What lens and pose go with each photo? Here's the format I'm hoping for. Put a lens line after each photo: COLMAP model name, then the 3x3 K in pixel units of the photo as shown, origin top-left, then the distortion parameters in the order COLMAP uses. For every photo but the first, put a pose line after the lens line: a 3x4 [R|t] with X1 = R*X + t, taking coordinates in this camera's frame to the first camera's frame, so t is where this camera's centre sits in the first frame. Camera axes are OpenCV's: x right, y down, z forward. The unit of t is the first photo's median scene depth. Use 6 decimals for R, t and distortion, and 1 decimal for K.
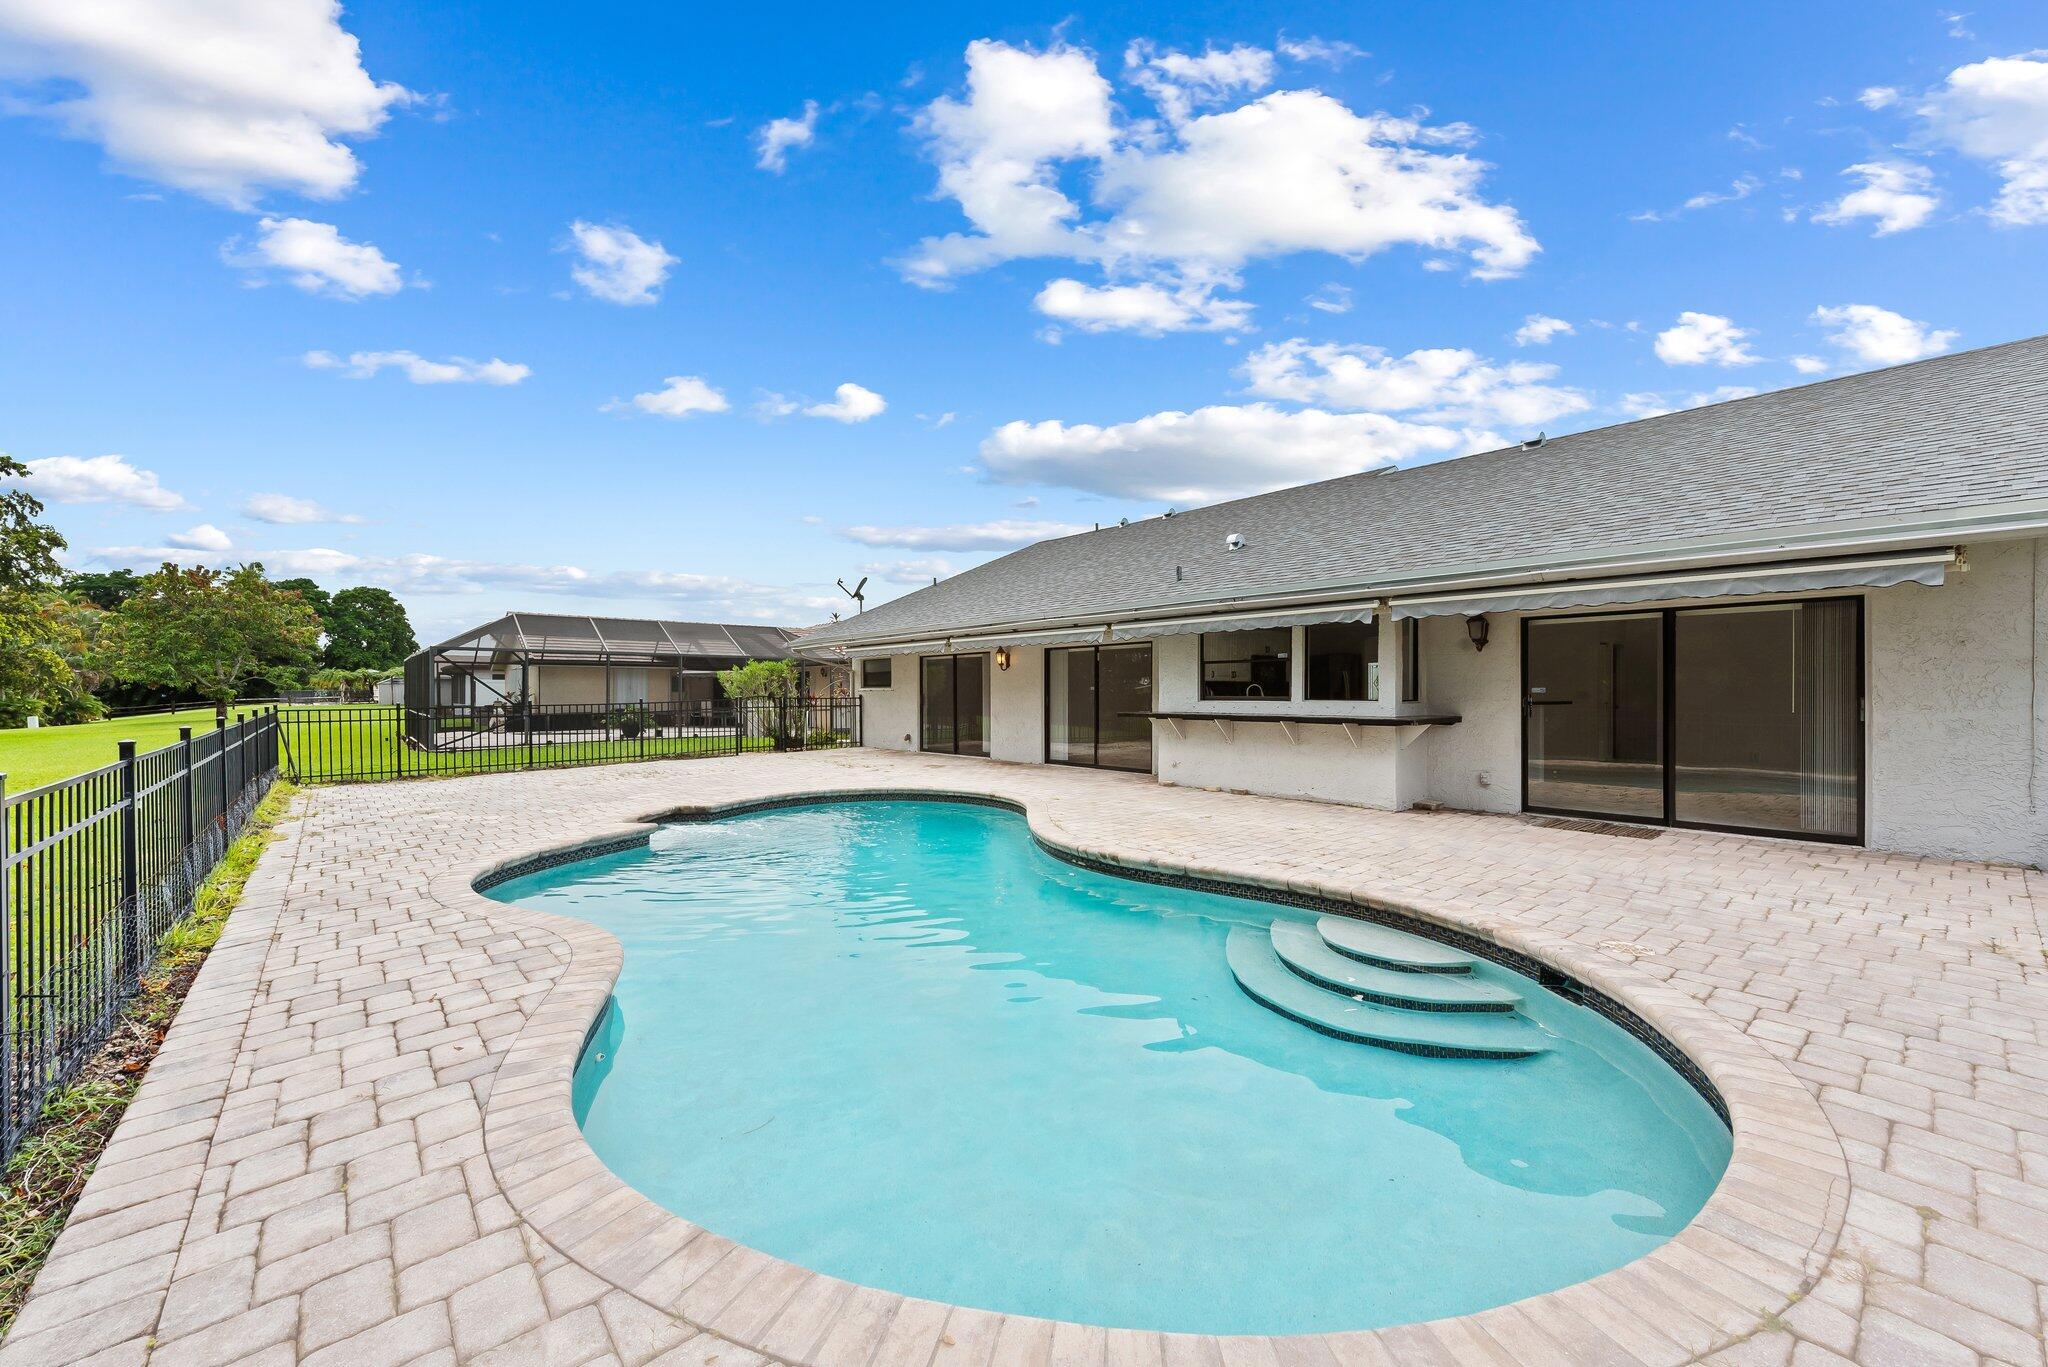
lens RADIAL K [[803.8, 0, 1022.5], [0, 803.8, 689.8], [0, 0, 1]] dist [0.001206, -0.000665]
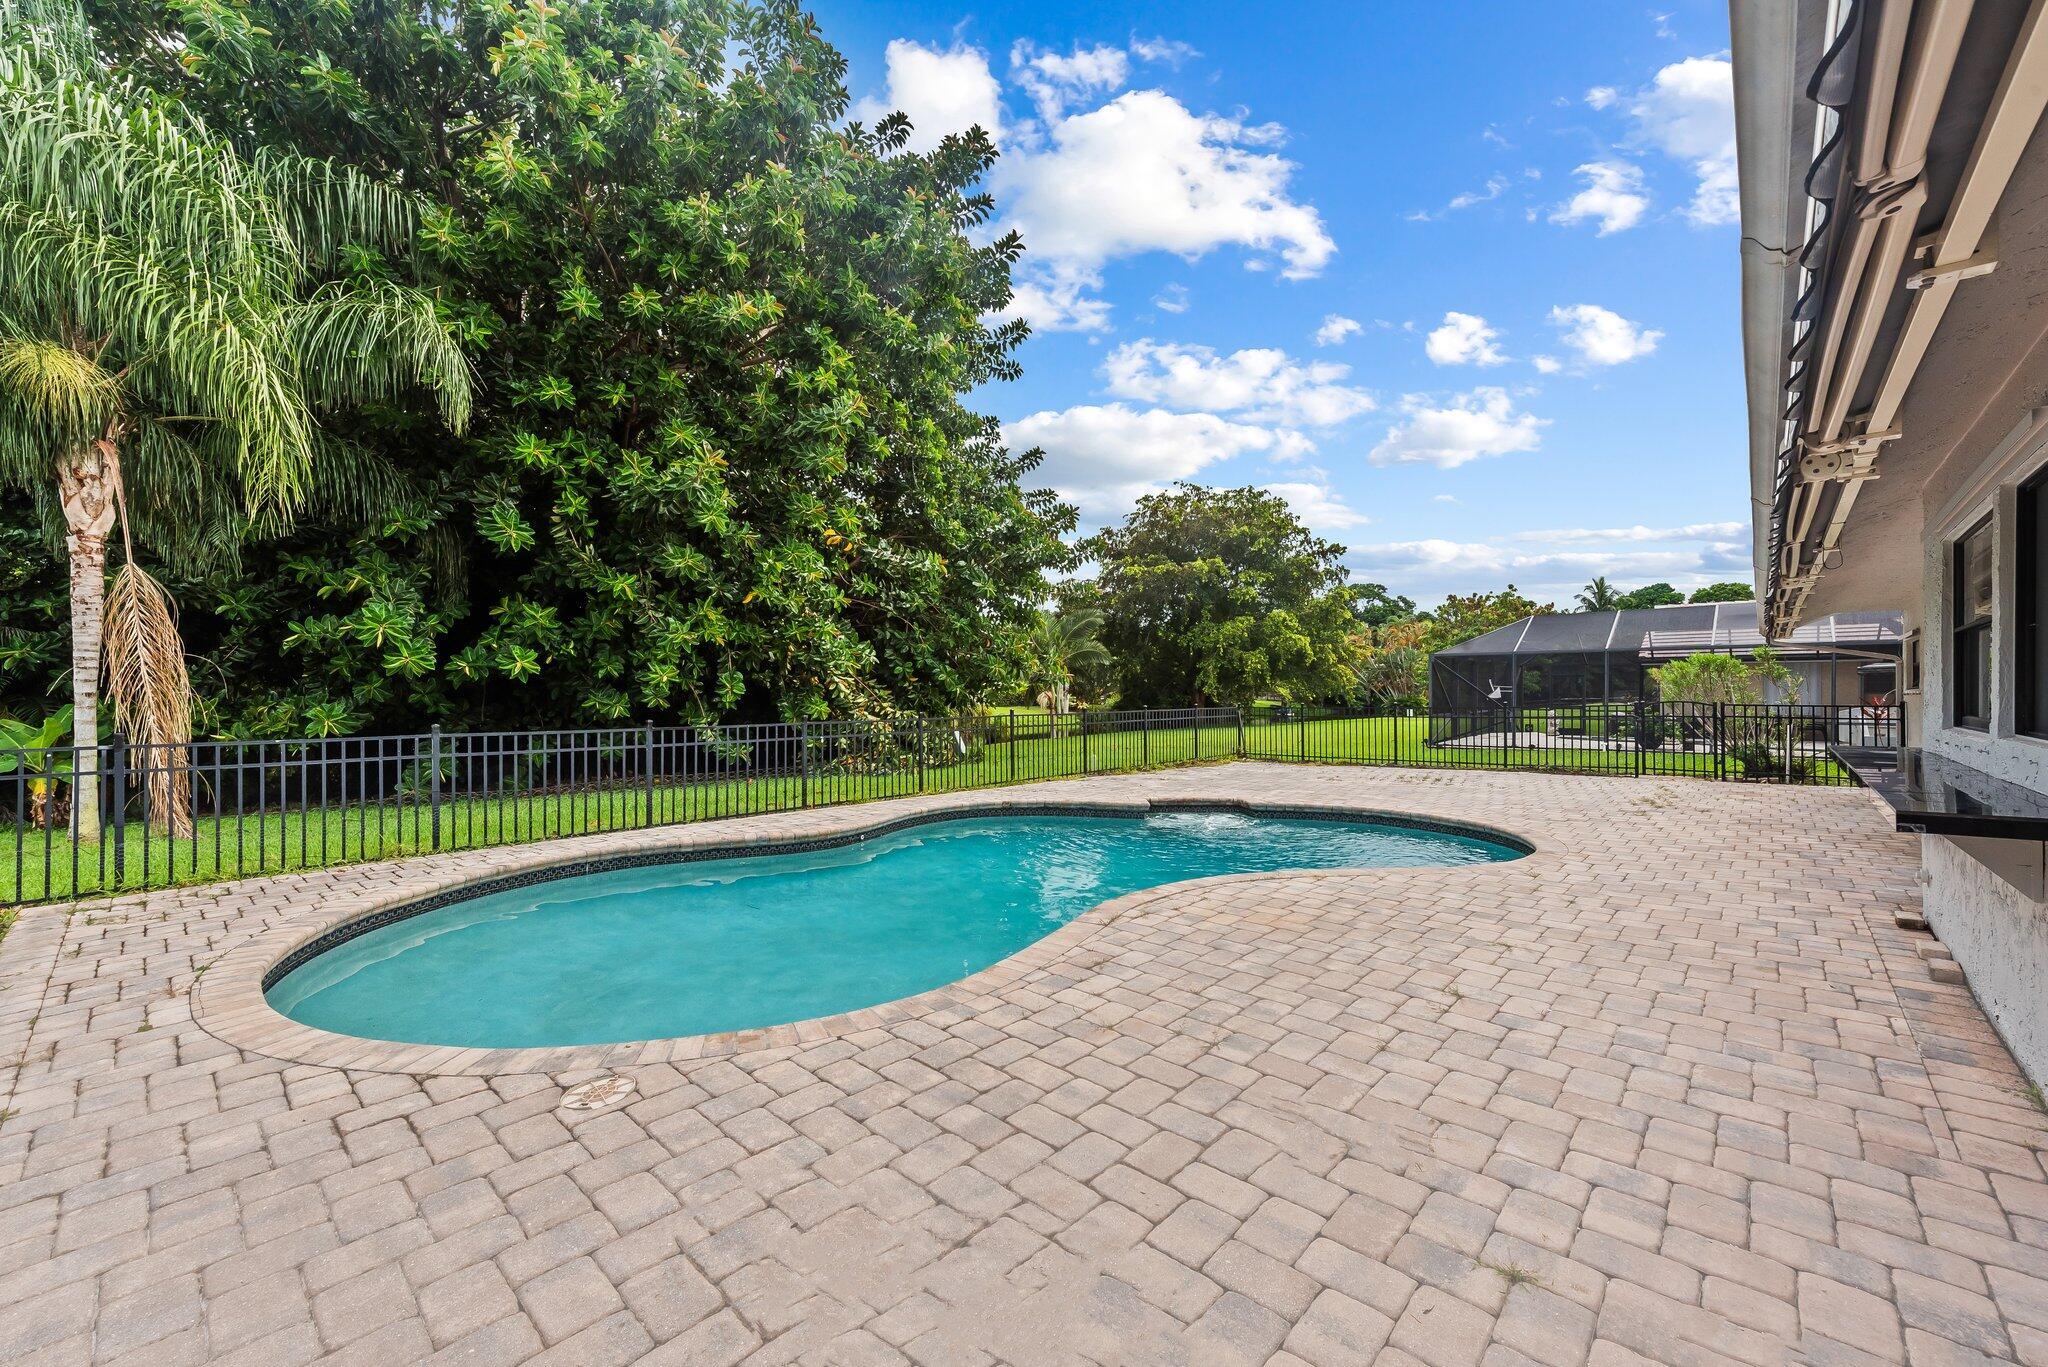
lens RADIAL K [[803.8, 0, 1018.3], [0, 803.8, 688.2], [0, 0, 1]] dist [0.001206, -0.000665]
pose [[0.119571, -0.003005, -0.992821, 1.629919], [0.001177, 0.999995, -0.002885, -0.016363], [0.992825, -0.000824, 0.119574, 1.411921]]
